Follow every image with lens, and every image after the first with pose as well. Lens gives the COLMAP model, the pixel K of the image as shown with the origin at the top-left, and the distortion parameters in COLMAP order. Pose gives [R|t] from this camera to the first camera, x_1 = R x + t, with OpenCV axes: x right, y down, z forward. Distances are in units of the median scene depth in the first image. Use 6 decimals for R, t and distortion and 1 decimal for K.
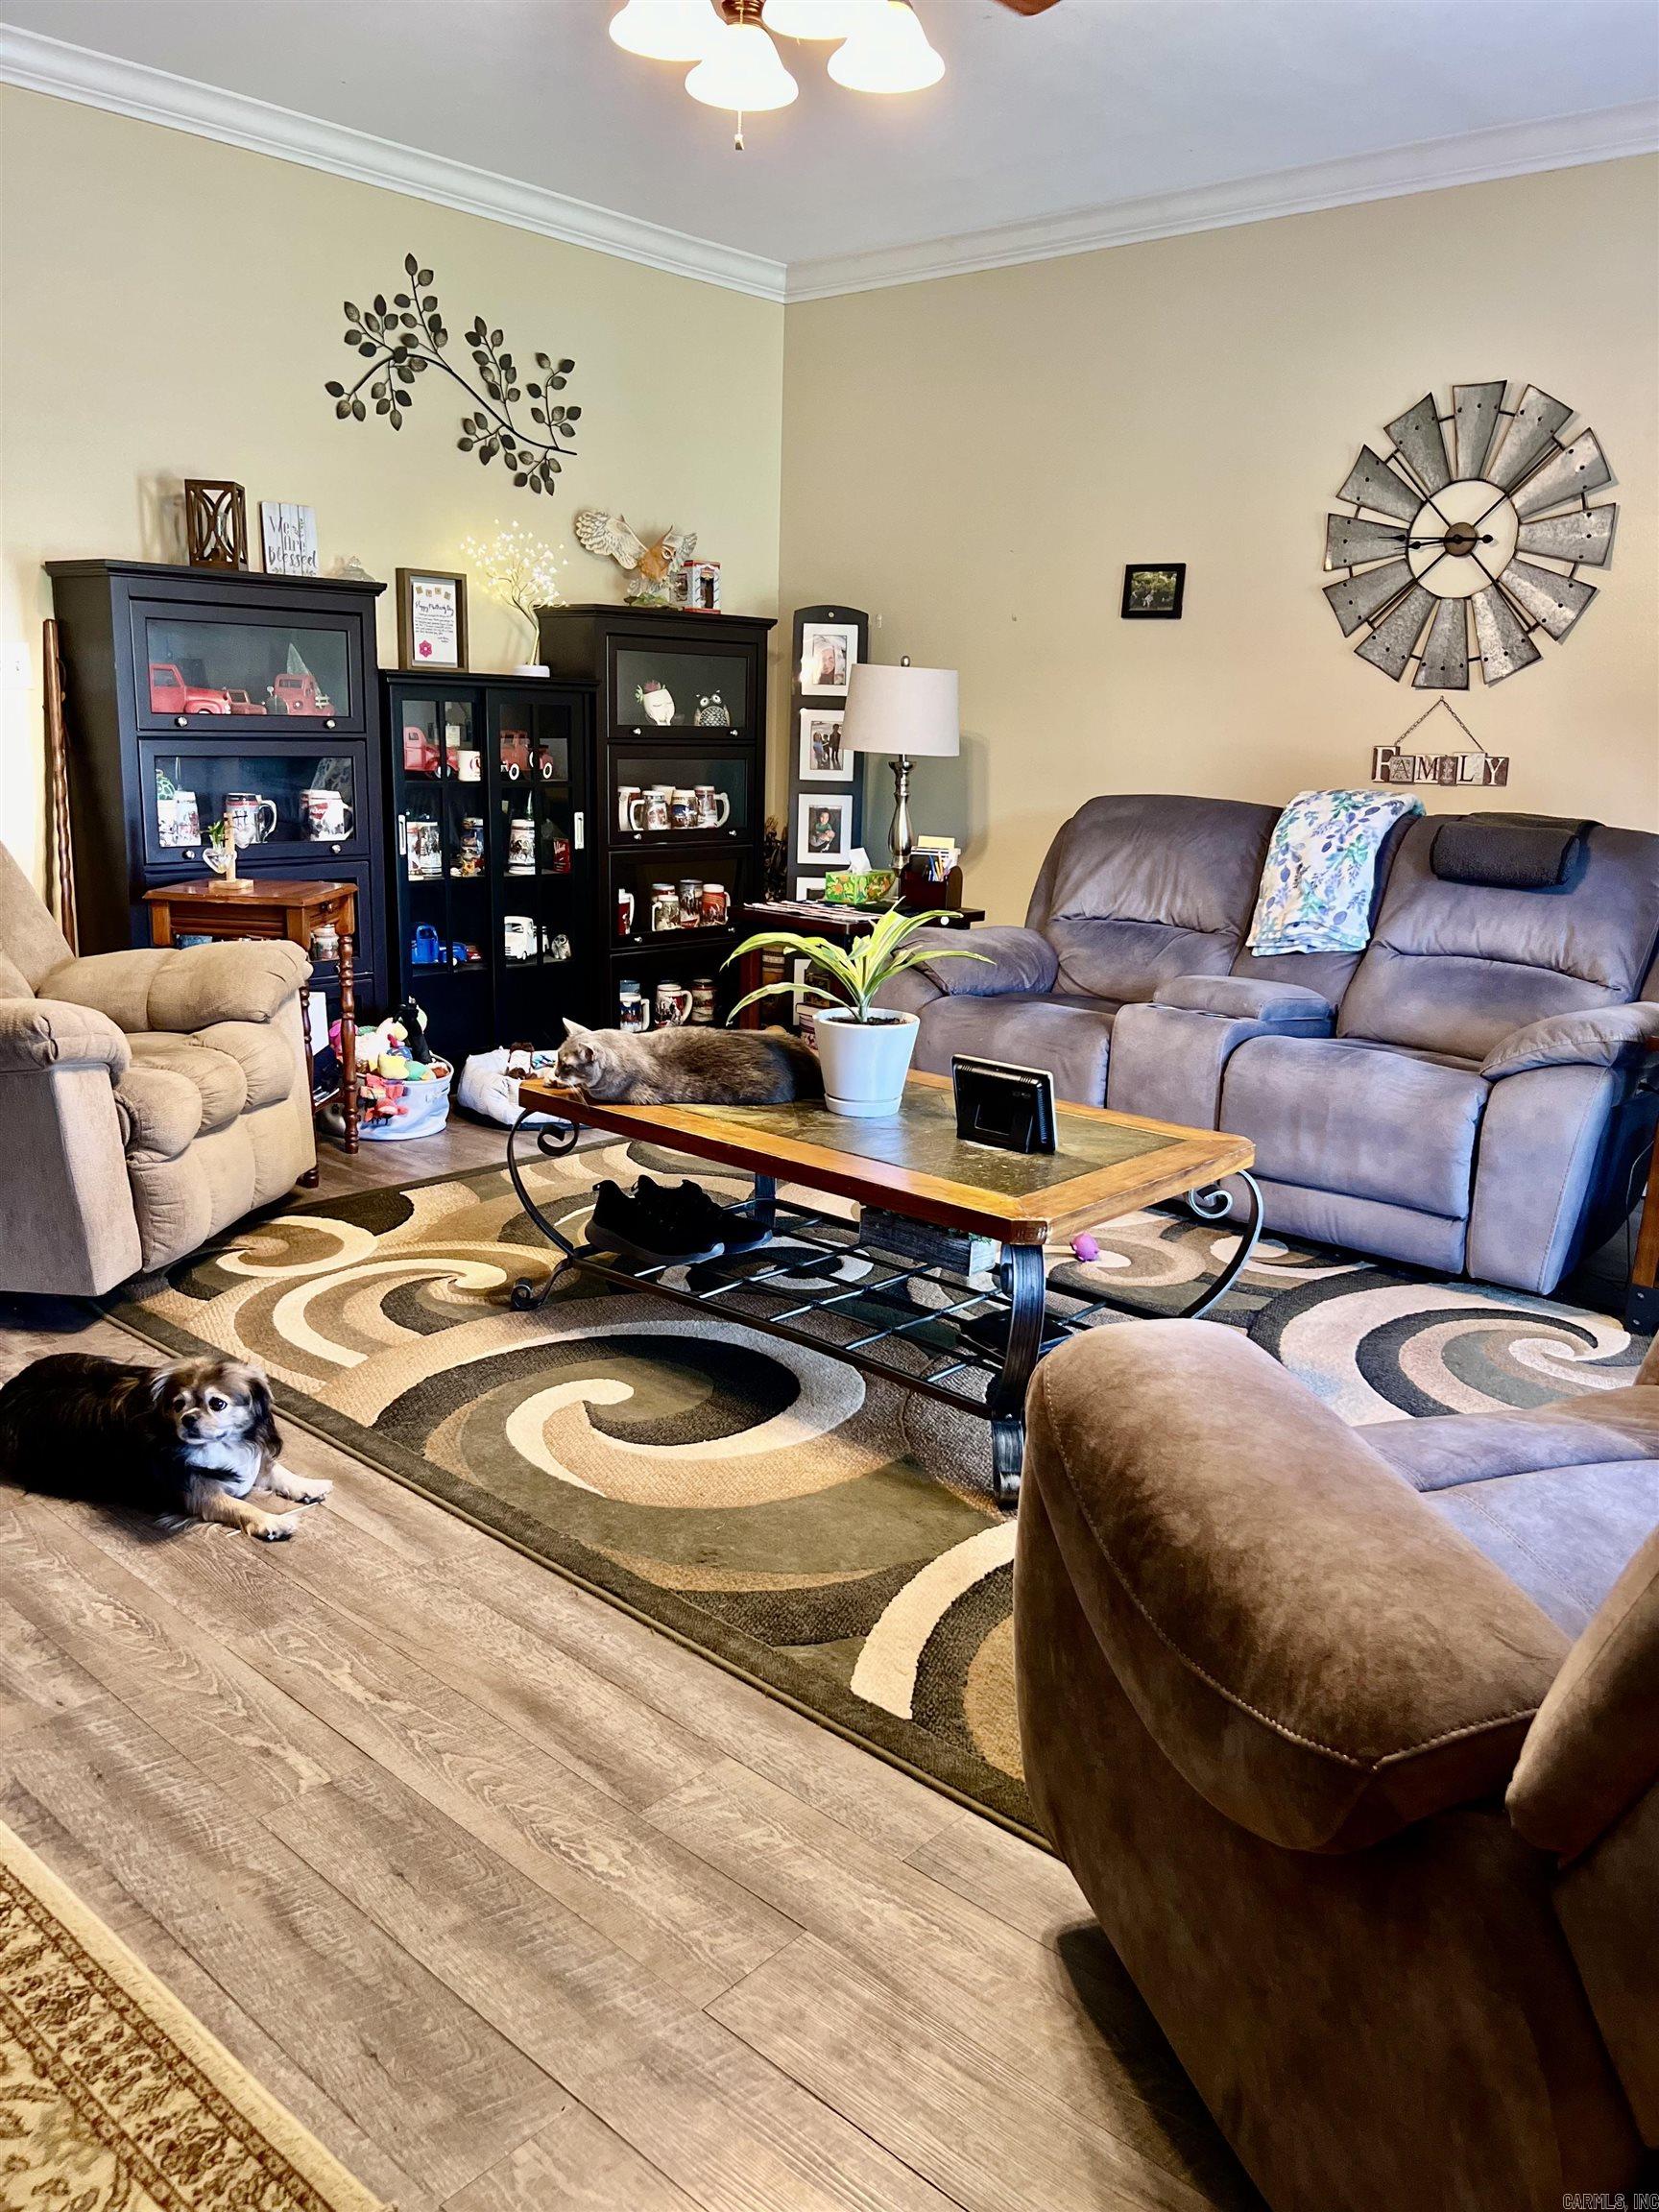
lens RADIAL K [[1683.9, 0, 831.9], [0, 1683.9, 1131.2], [0, 0, 1]] dist [0.022835, -0.030186]
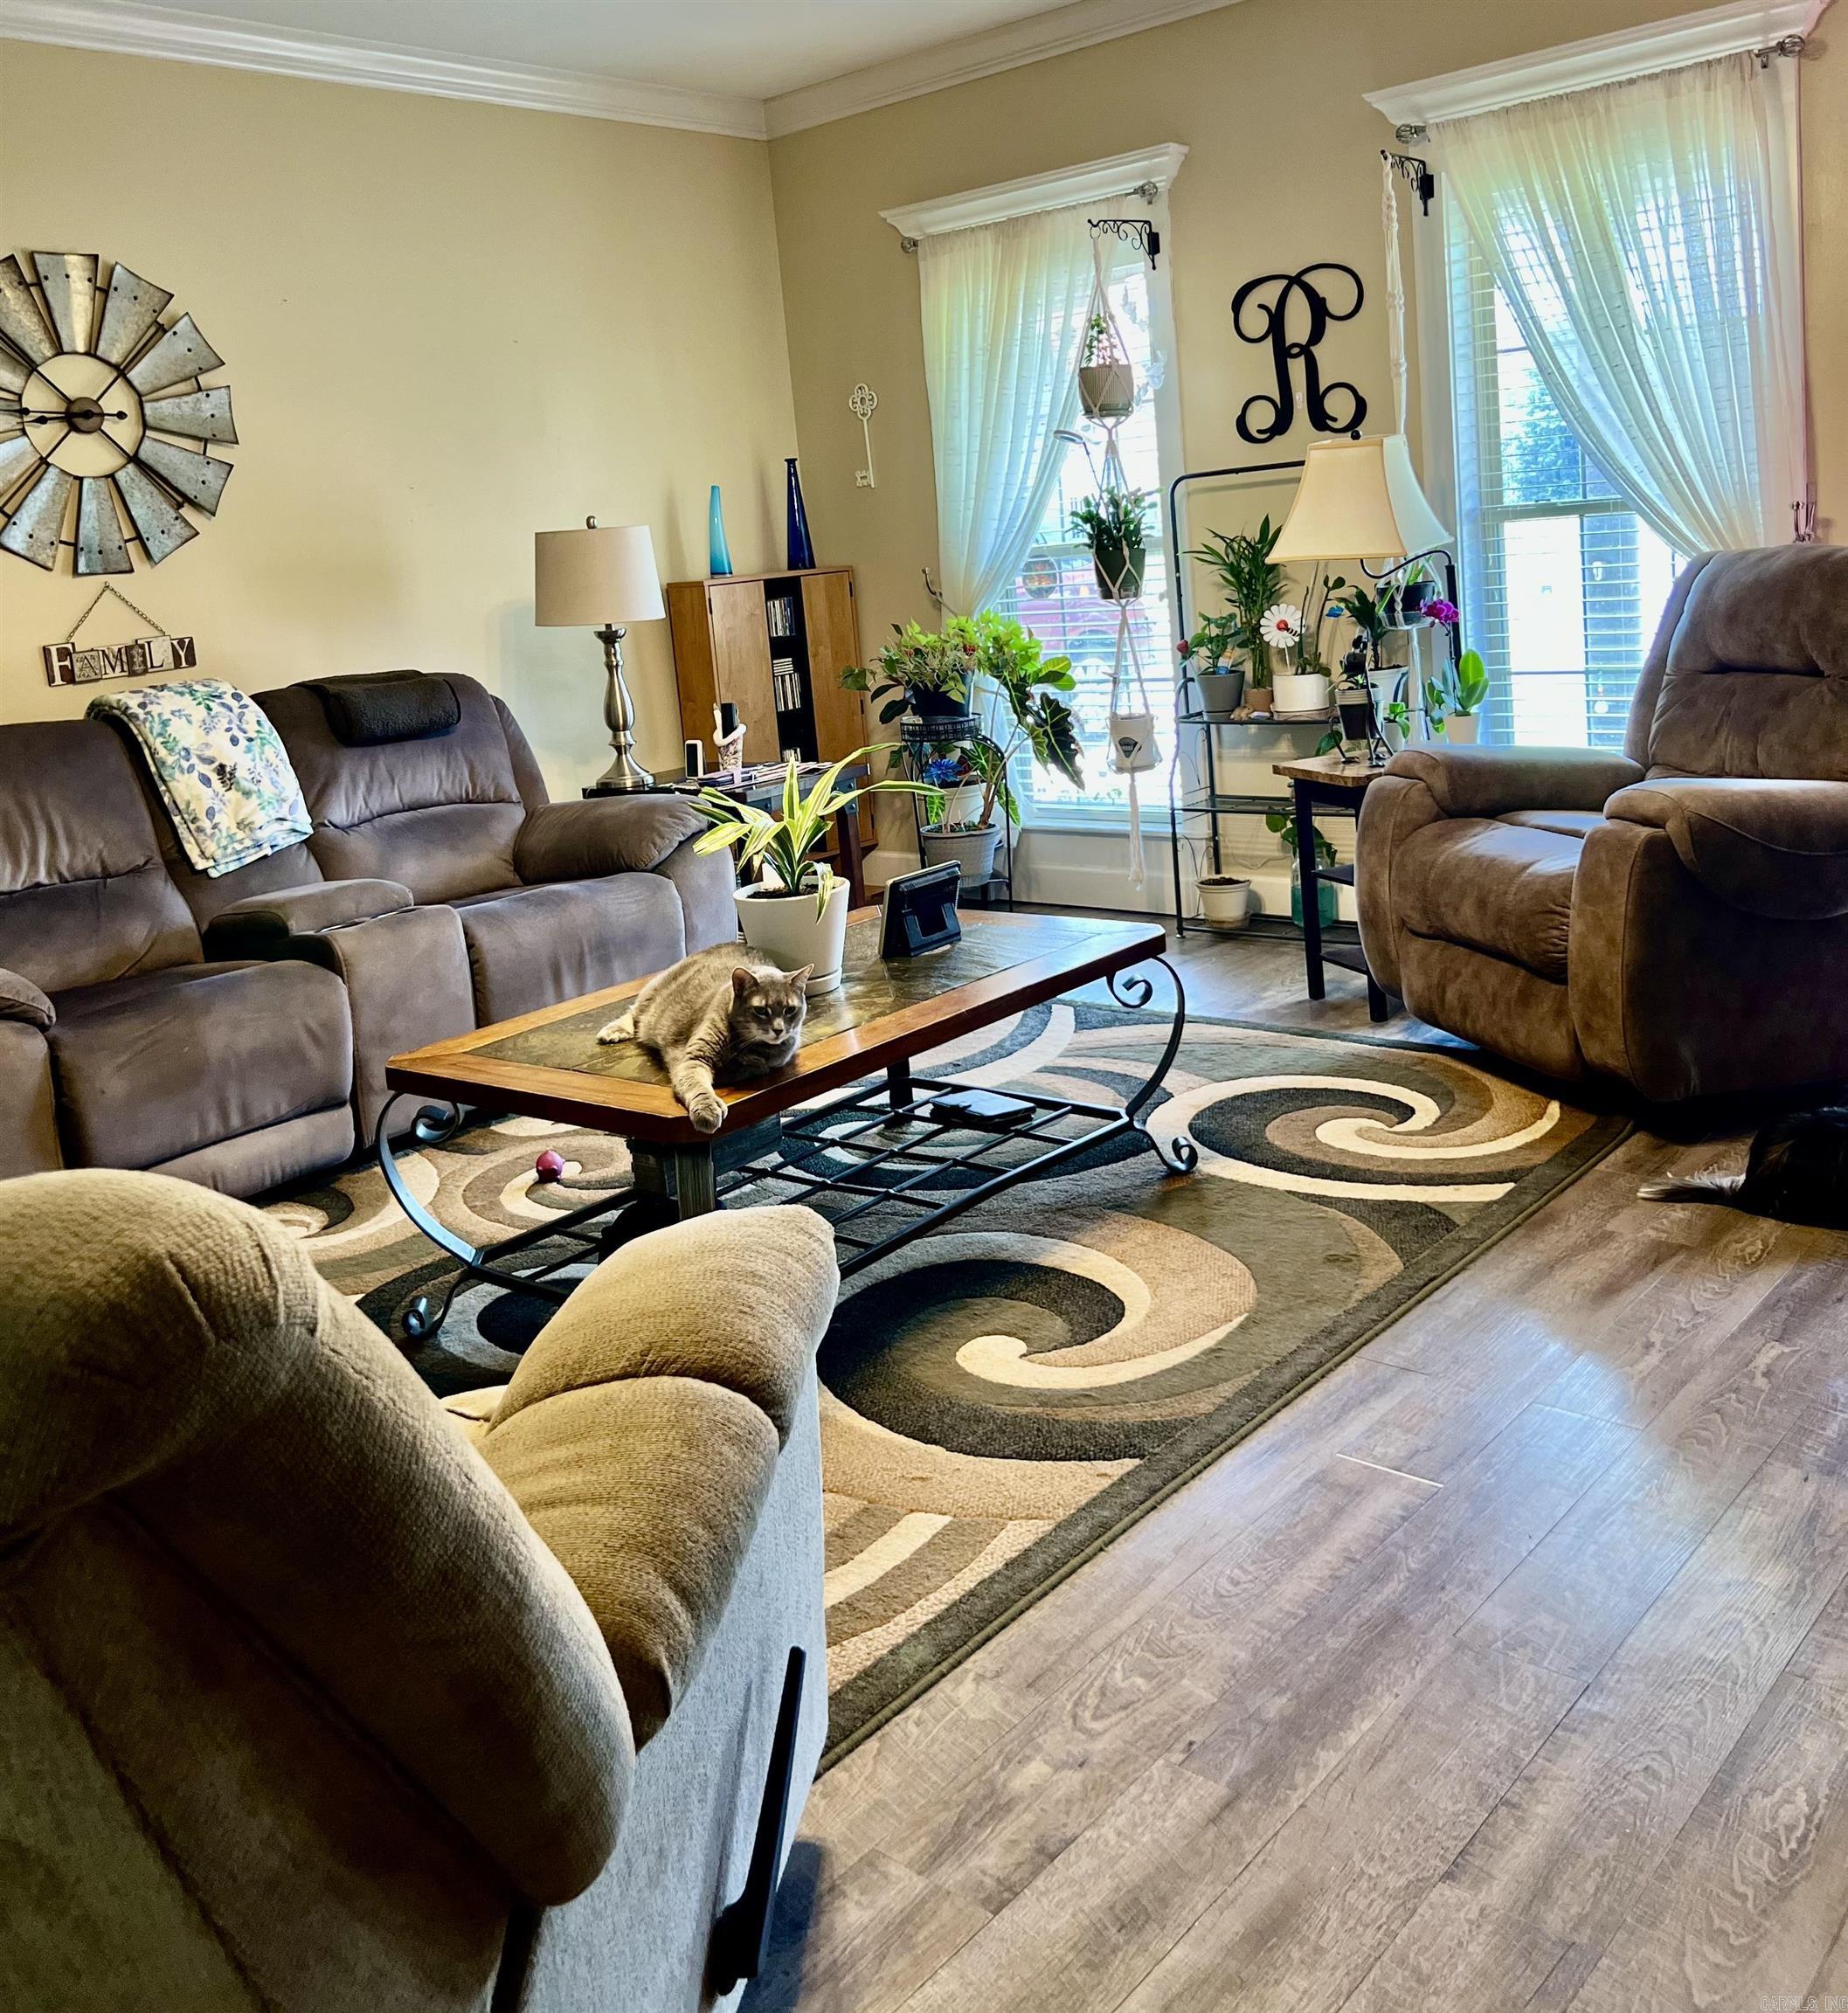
lens RADIAL K [[1866.2, 0, 921.4], [0, 1866.2, 810.8], [0, 0, 1]] dist [0.036233, -0.069716]
pose [[-0.028495, -0.175850, 0.984005, -0.677880], [0.325693, 0.929052, 0.175461, -0.183082], [-0.945046, 0.325483, 0.030800, 0.615556]]
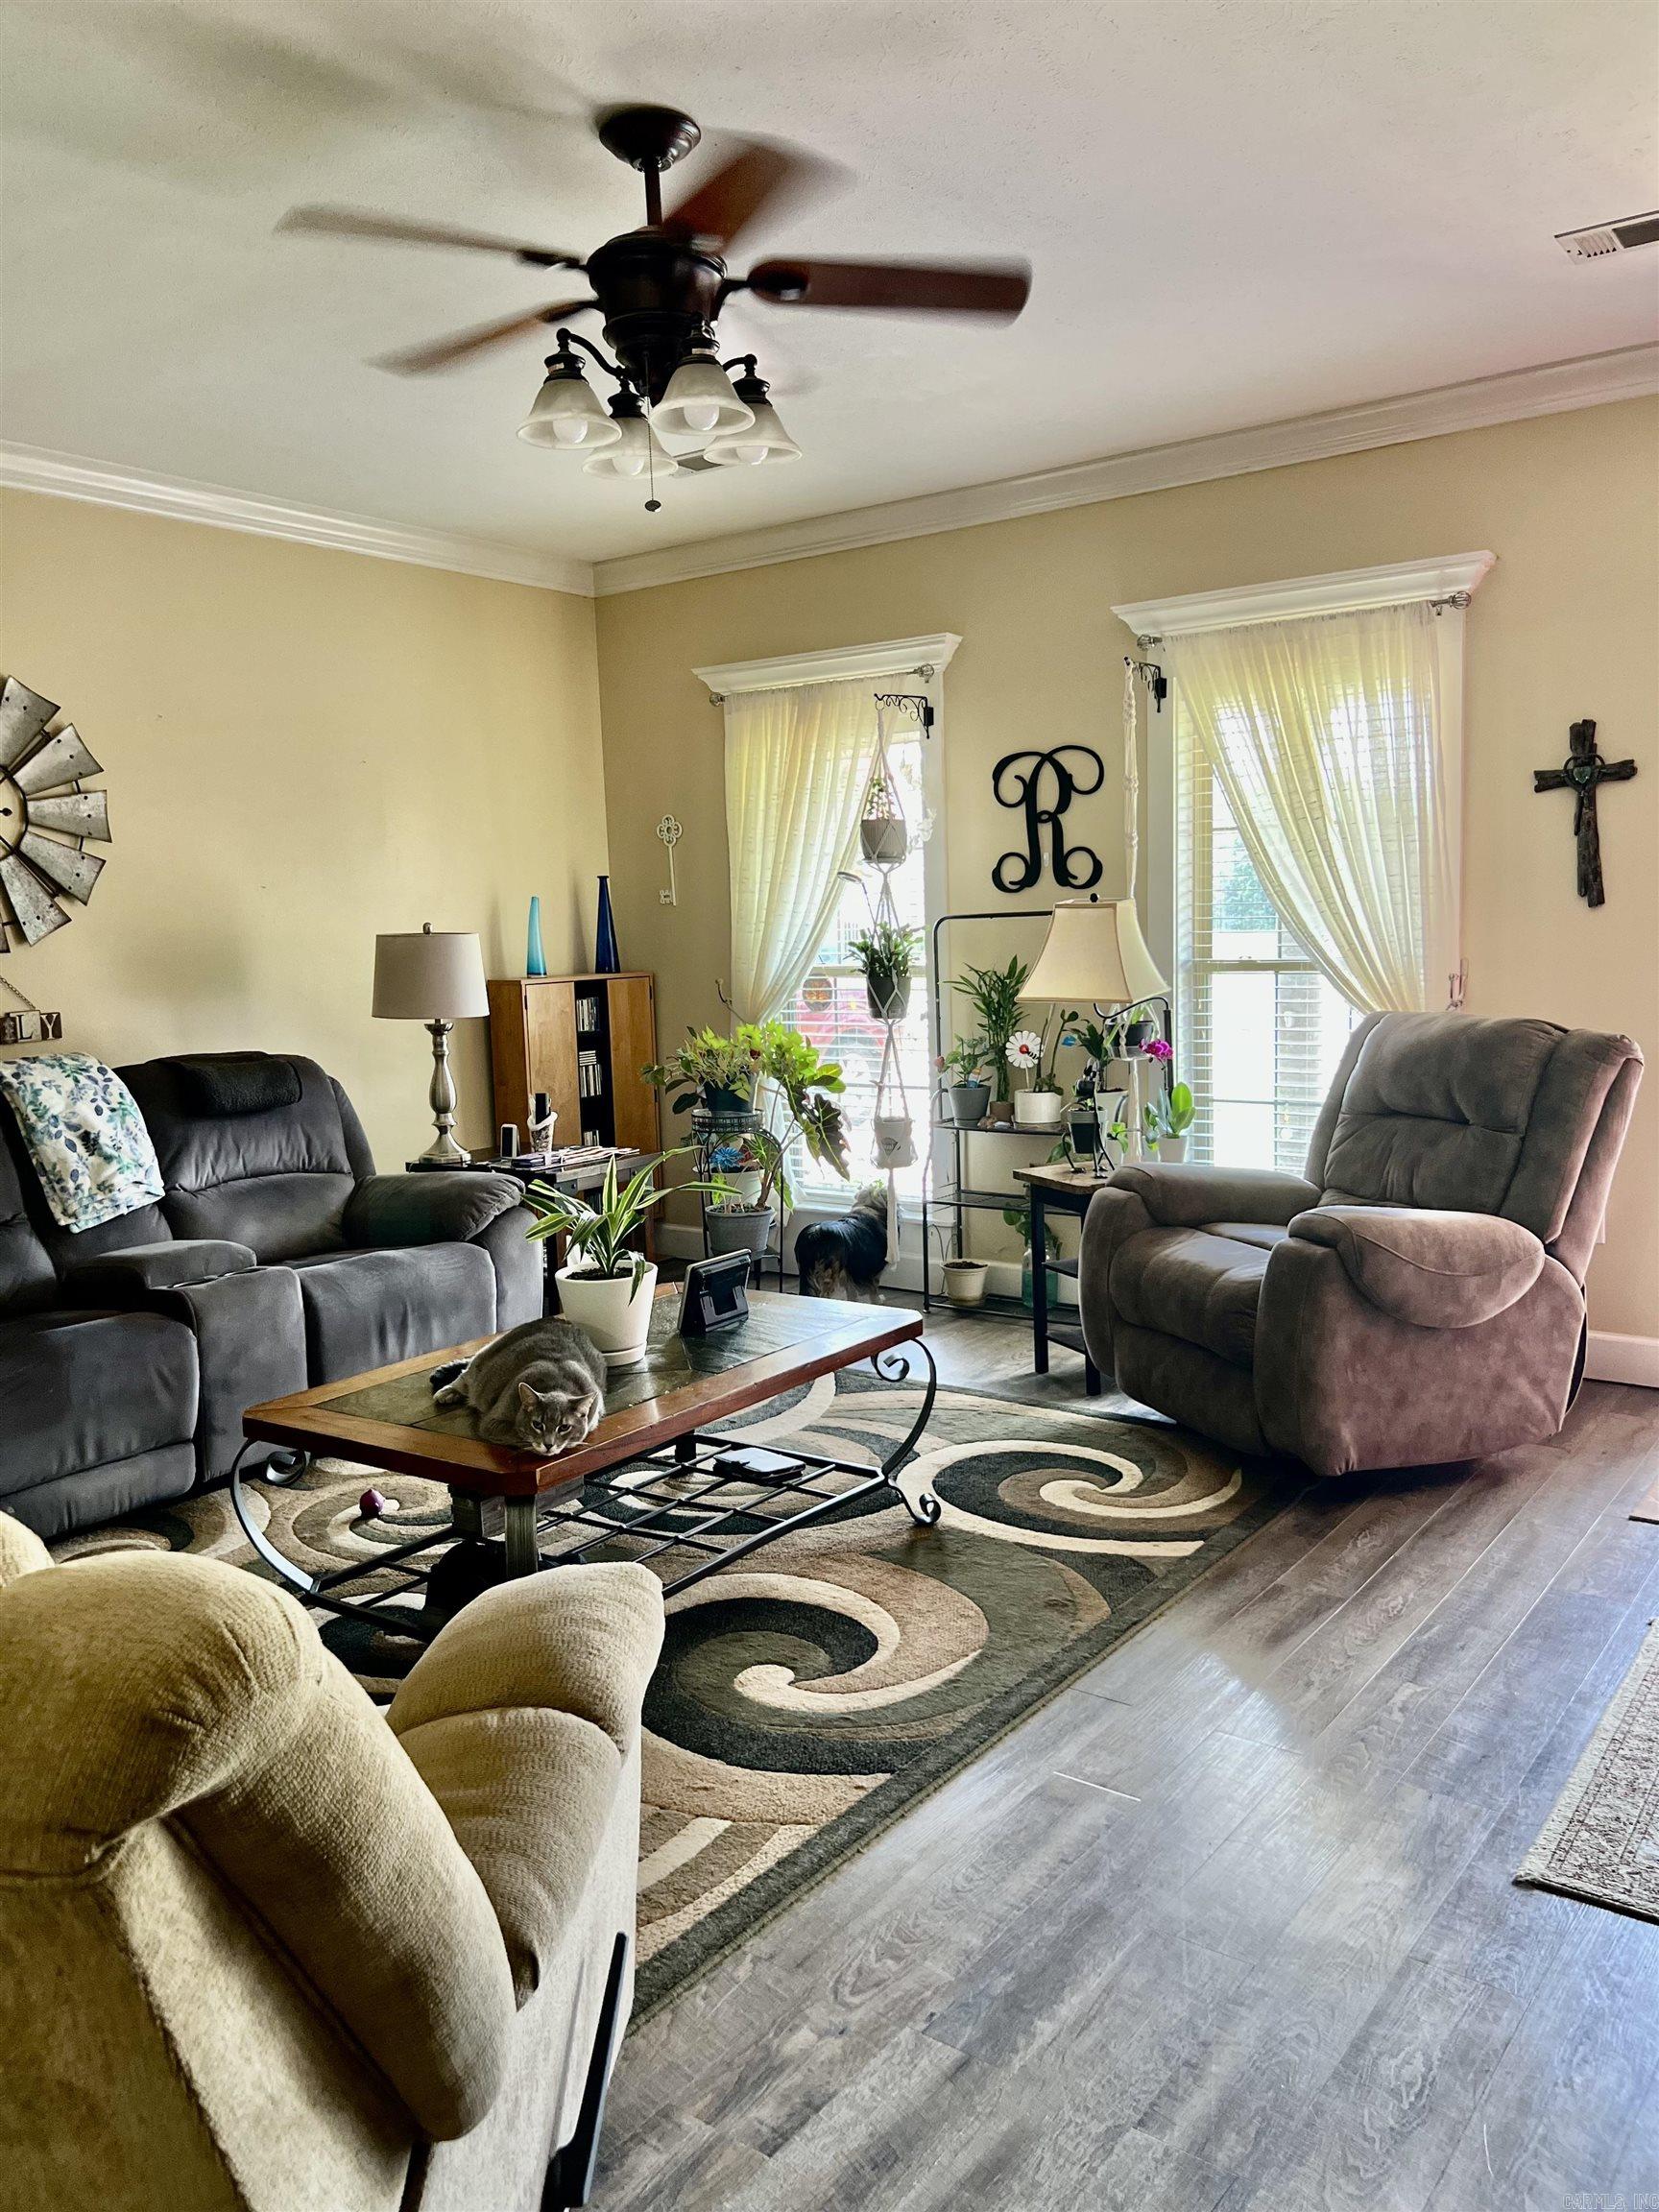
lens RADIAL K [[1683.9, 0, 831.9], [0, 1683.9, 1131.2], [0, 0, 1]] dist [0.022835, -0.030186]
pose [[-0.106666, -0.155149, 0.982116, -0.713756], [0.268270, 0.946628, 0.178679, -0.211944], [-0.957420, 0.282531, -0.059351, 0.625000]]
